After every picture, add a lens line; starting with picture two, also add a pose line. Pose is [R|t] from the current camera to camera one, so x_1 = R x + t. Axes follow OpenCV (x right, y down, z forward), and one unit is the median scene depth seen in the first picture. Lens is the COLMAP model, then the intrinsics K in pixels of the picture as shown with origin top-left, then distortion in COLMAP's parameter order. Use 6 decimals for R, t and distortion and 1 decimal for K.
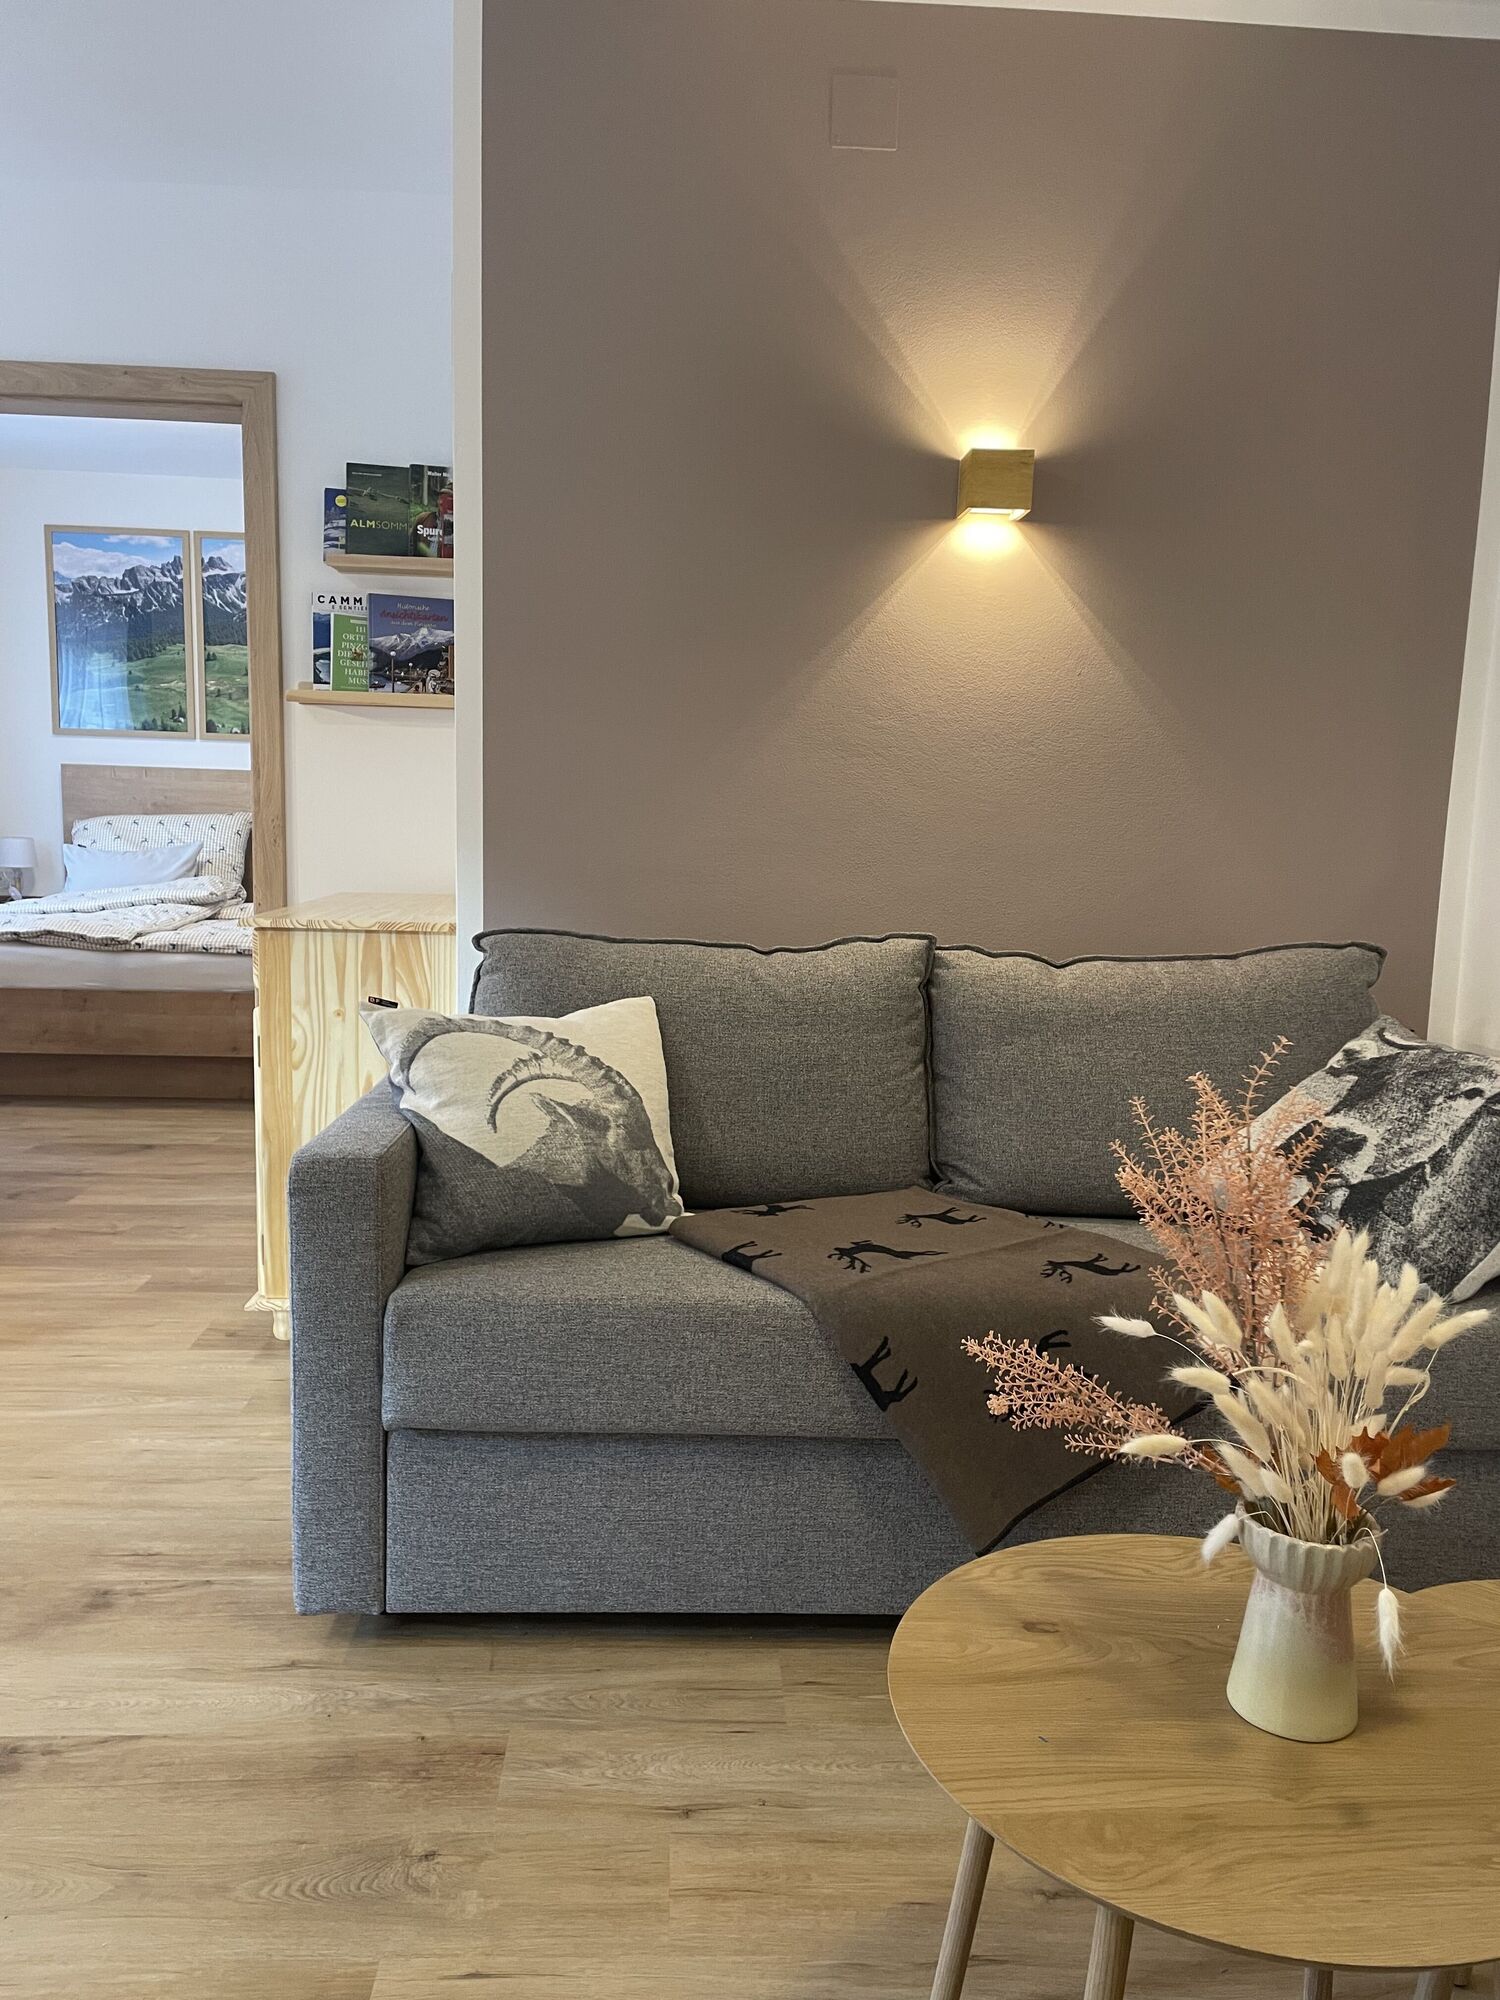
lens RADIAL K [[1519.7, 0, 741.9], [0, 1519.7, 1015.4], [0, 0, 1]] dist [0.084143, -0.094912]
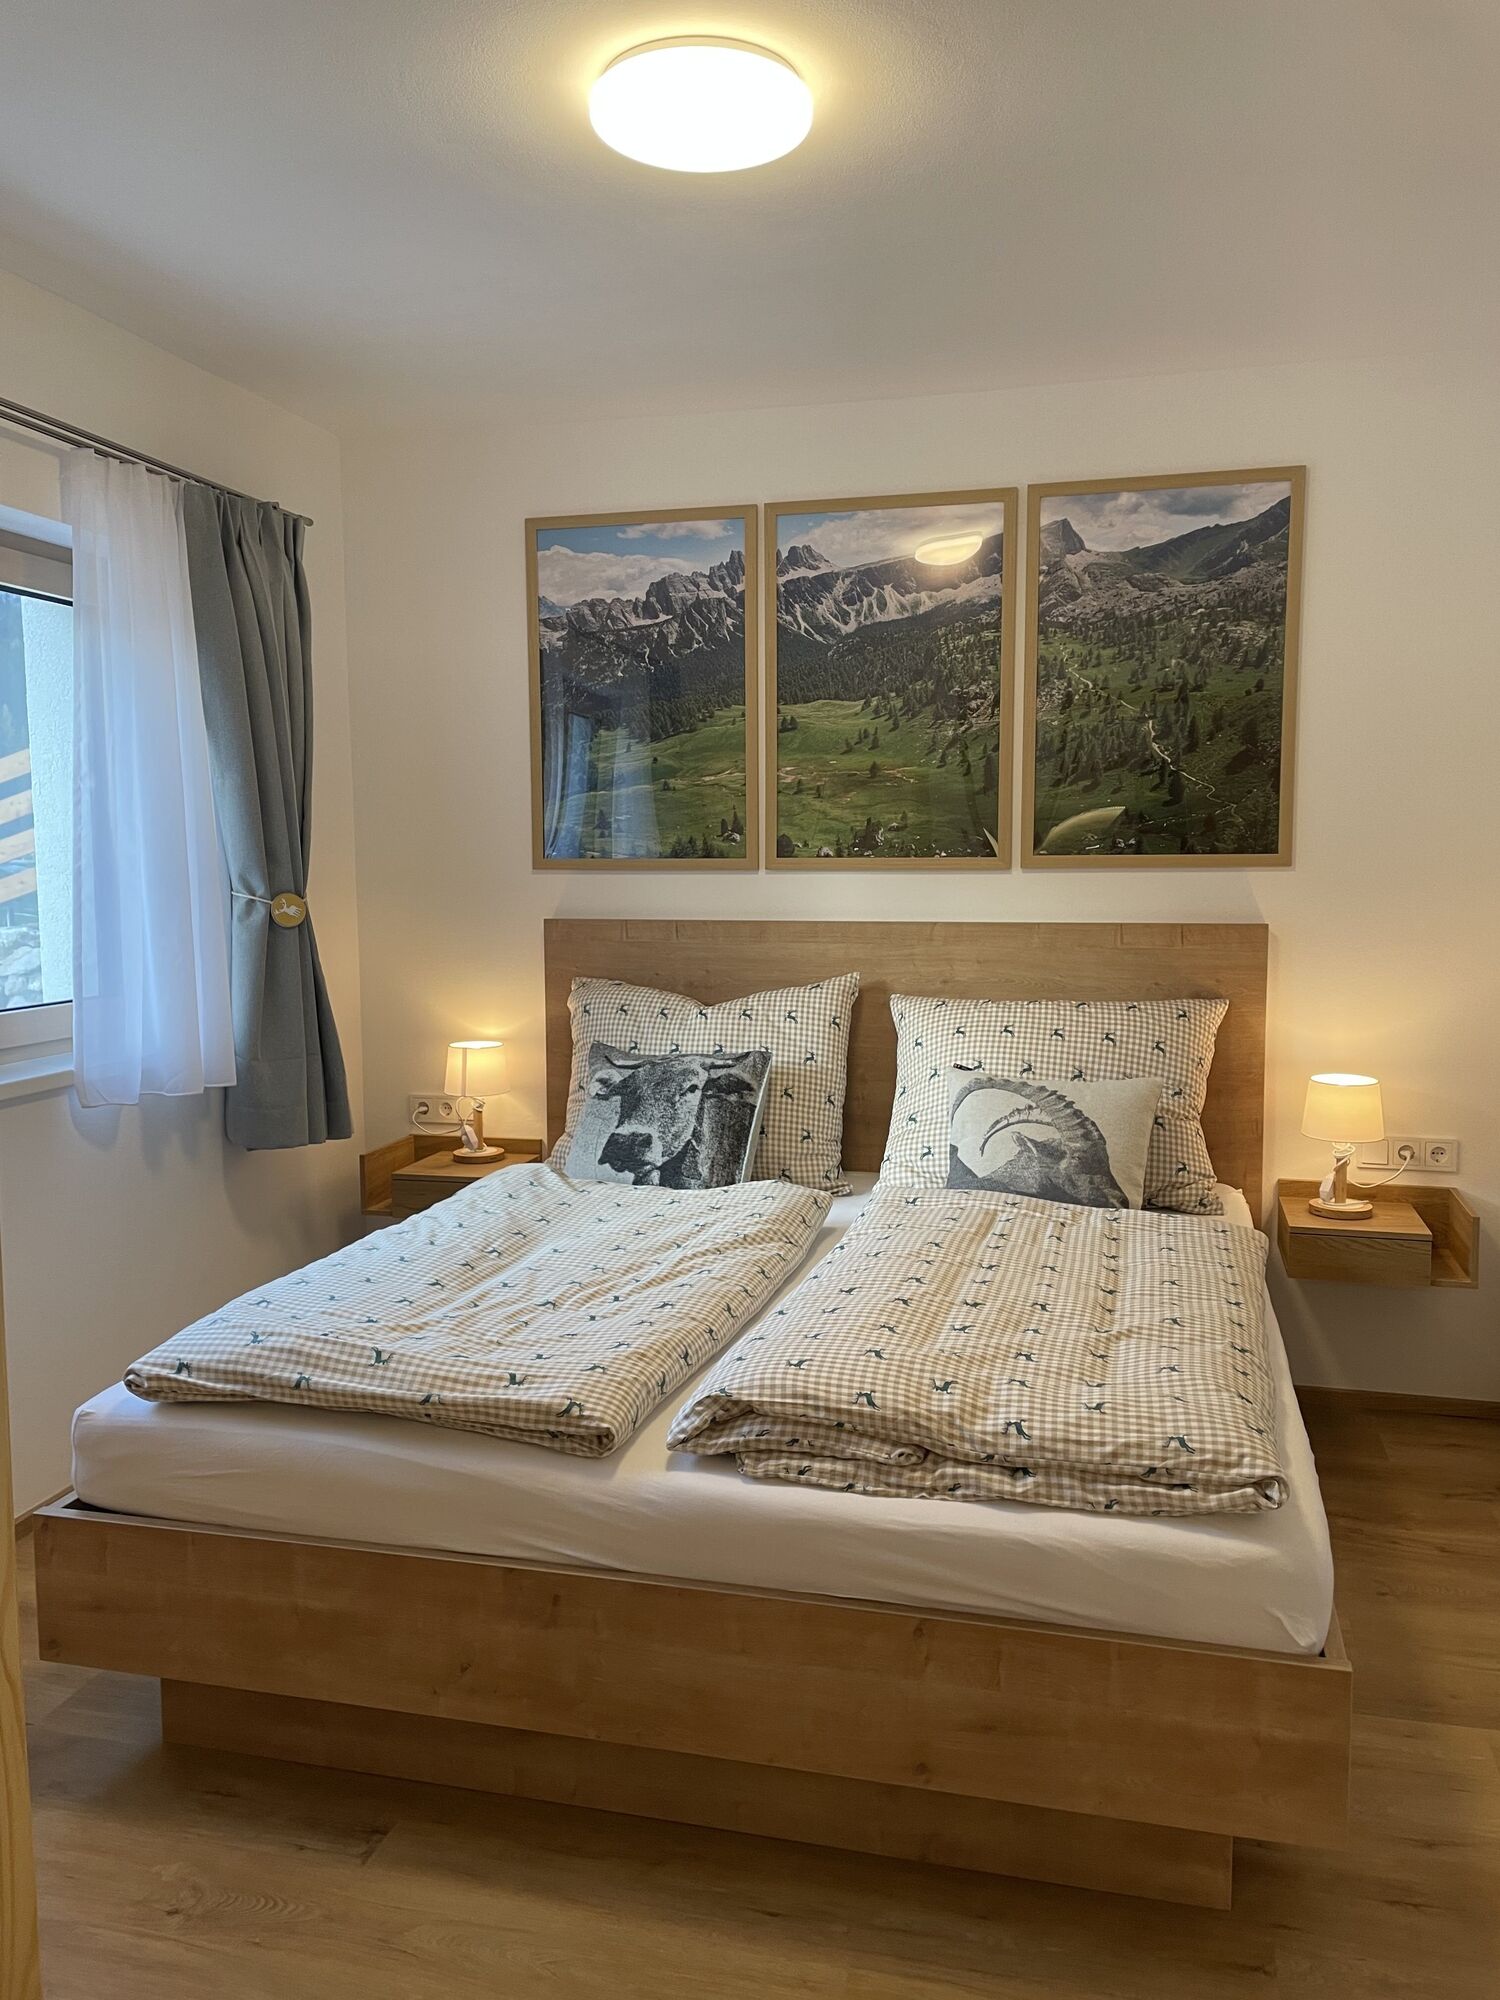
lens RADIAL K [[1519.7, 0, 744.5], [0, 1519.7, 994.5], [0, 0, 1]] dist [0.084143, -0.094912]
pose [[0.954063, -0.004841, -0.299566, -0.195826], [-0.008715, 0.998998, -0.043900, -0.110787], [0.299478, 0.044494, 0.953065, 0.472422]]
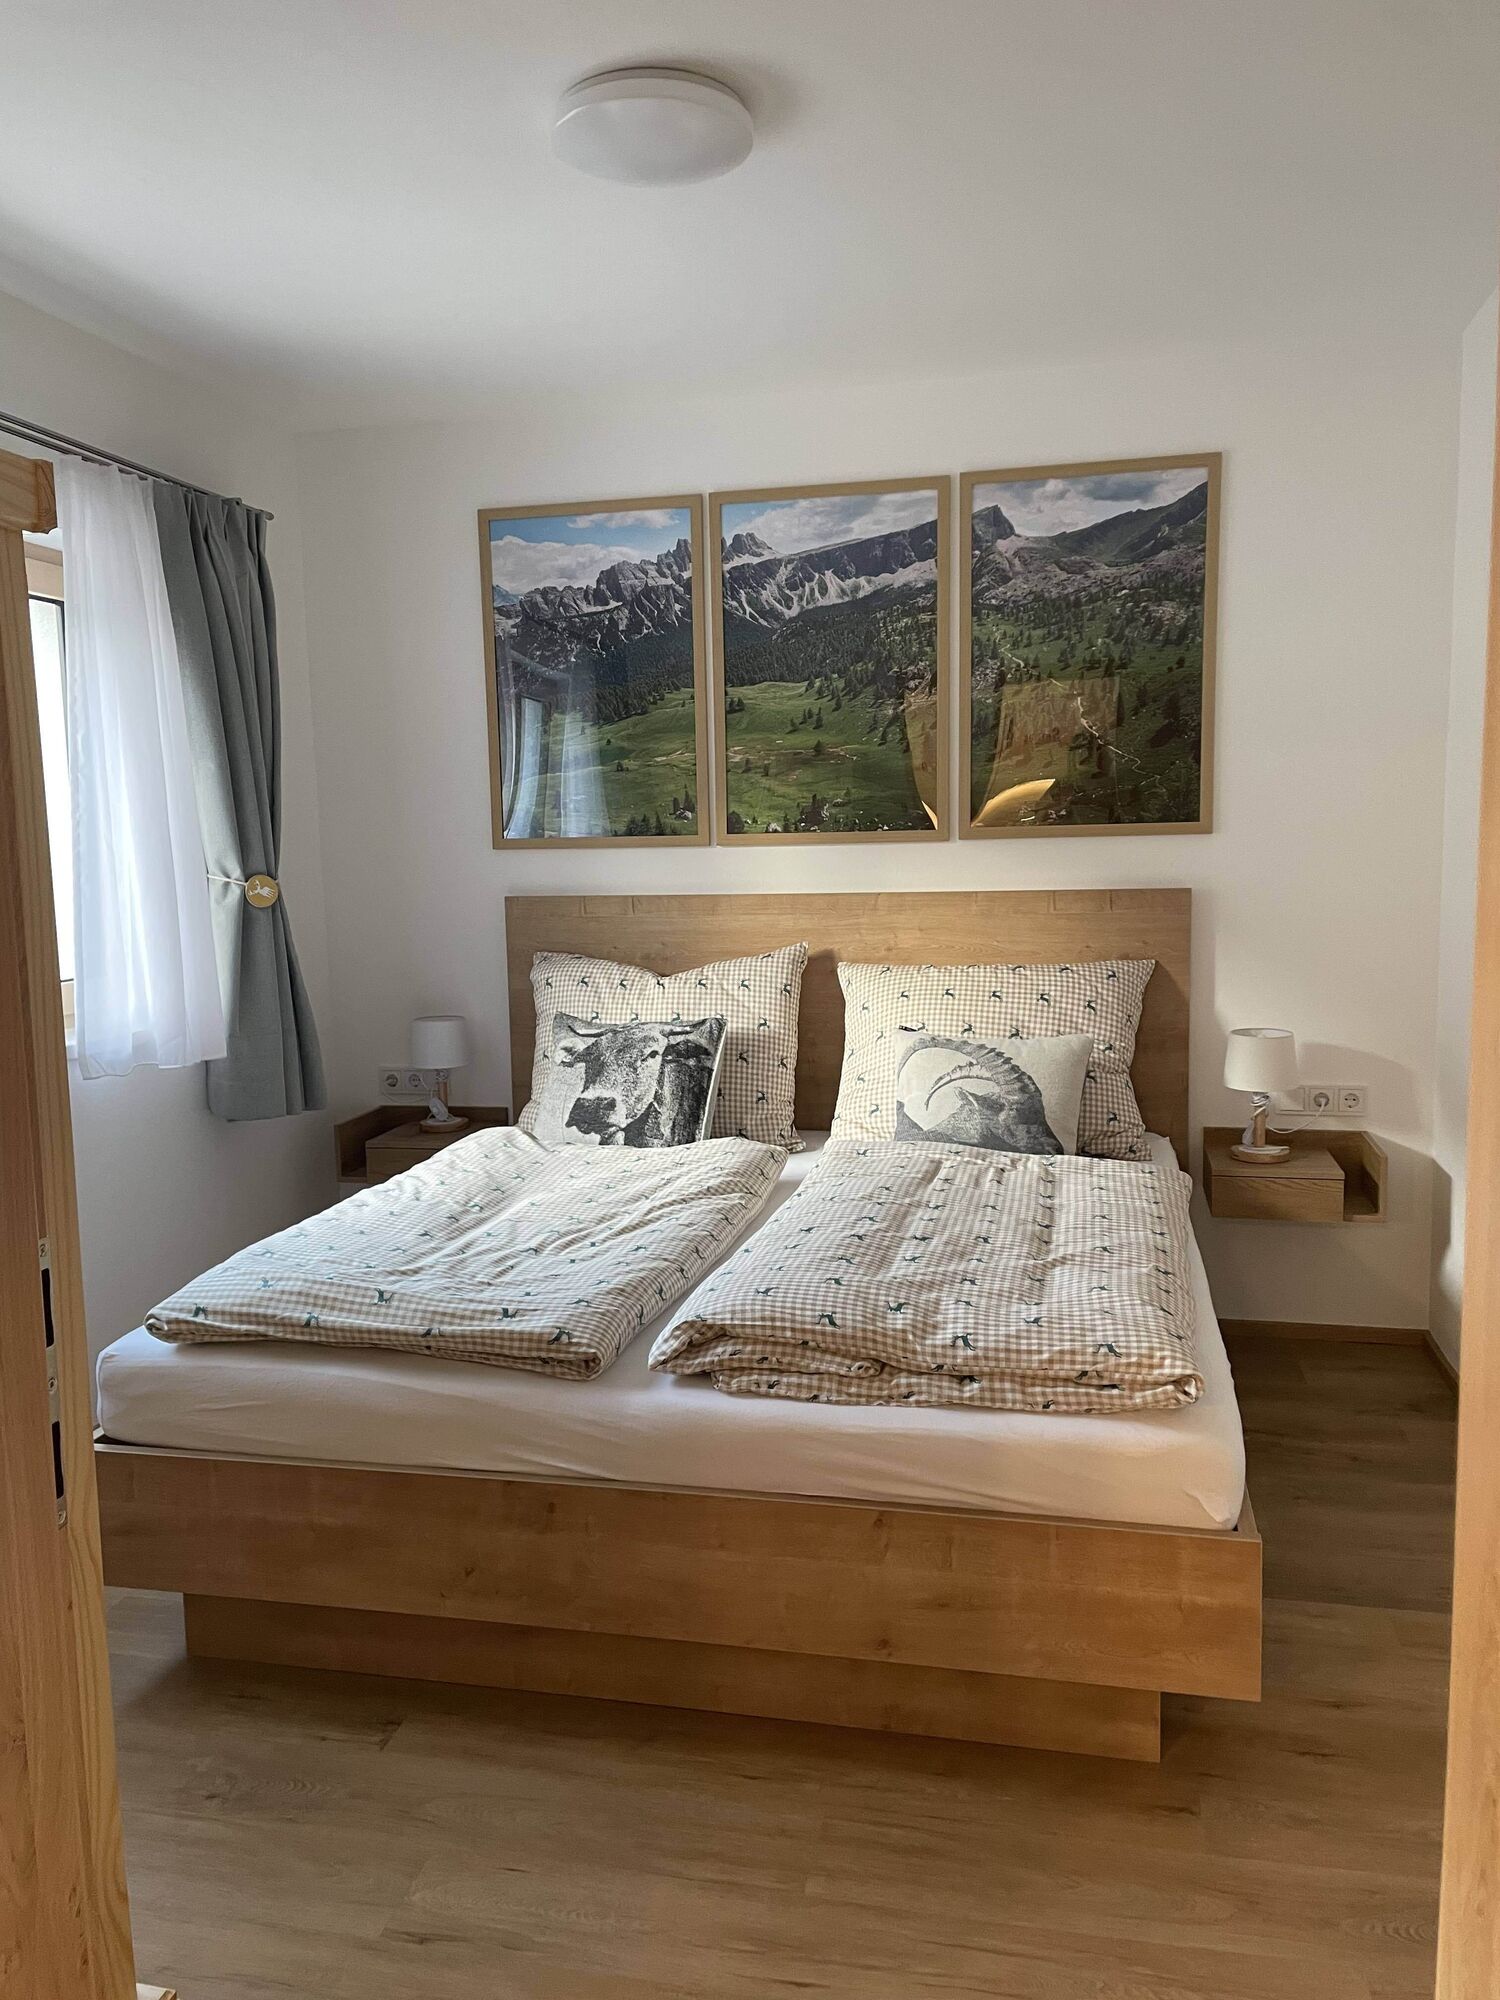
lens RADIAL K [[1519.7, 0, 722.4], [0, 1519.7, 1012.7], [0, 0, 1]] dist [0.084143, -0.094912]
pose [[0.960968, -0.016325, -0.276176, -0.192660], [0.011761, 0.999766, -0.018171, -0.106147], [0.276408, 0.014214, 0.960935, 0.443506]]
